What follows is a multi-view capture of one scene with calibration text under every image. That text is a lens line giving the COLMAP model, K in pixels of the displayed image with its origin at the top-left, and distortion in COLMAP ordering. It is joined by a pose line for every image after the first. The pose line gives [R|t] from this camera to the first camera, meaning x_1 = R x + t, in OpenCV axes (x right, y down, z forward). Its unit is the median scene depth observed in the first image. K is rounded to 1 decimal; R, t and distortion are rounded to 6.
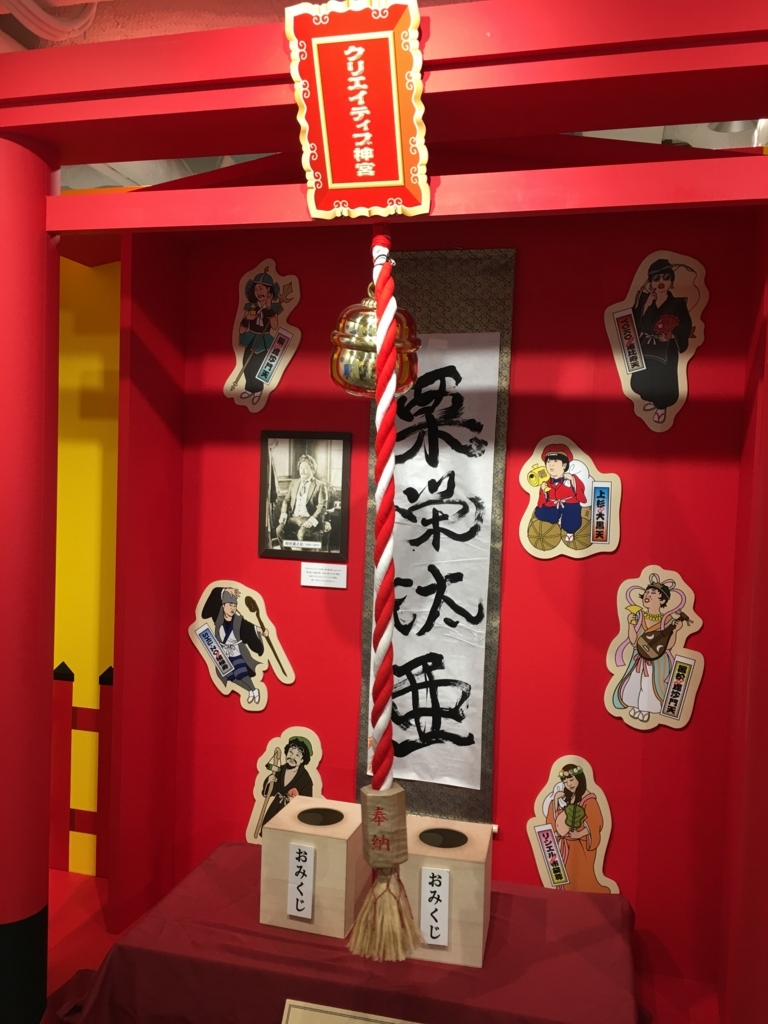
lens RADIAL K [[874.0, 0, 384.4], [0, 874.0, 507.7], [0, 0, 1]] dist [0.052103, -0.053319]
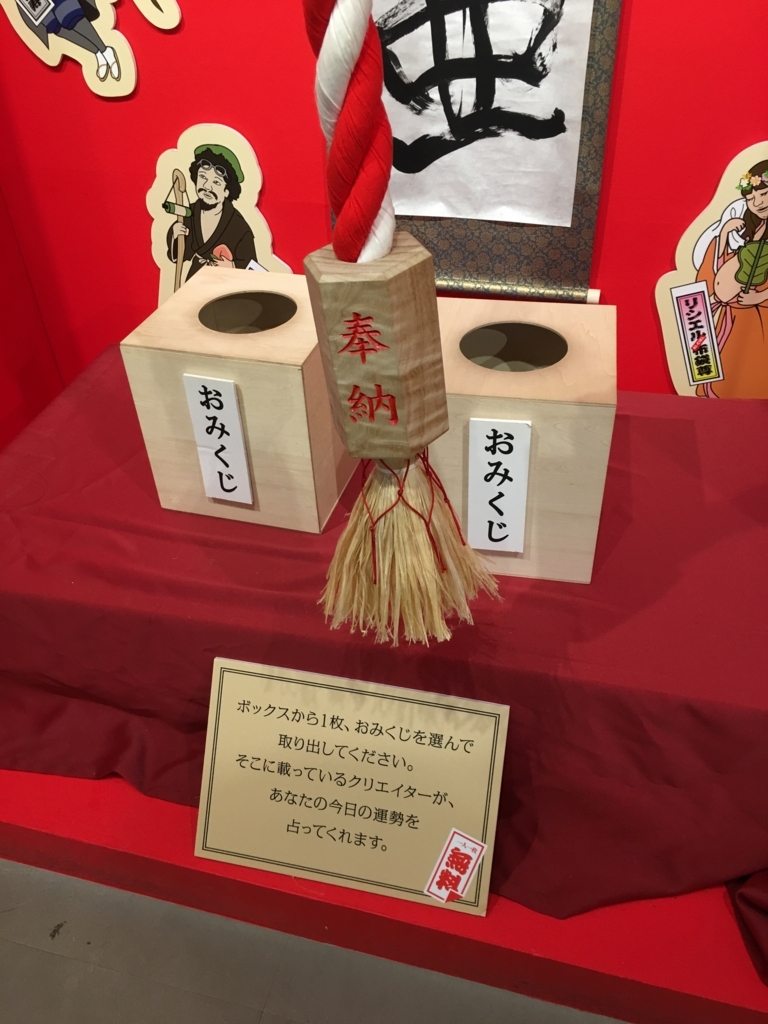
lens RADIAL K [[874.0, 0, 379.5], [0, 874.0, 509.3], [0, 0, 1]] dist [0.052103, -0.053319]
pose [[0.997738, -0.054233, -0.039727, 0.009637], [0.067227, 0.803711, 0.591210, 0.145242], [-0.000134, -0.592543, 0.805539, 0.497376]]
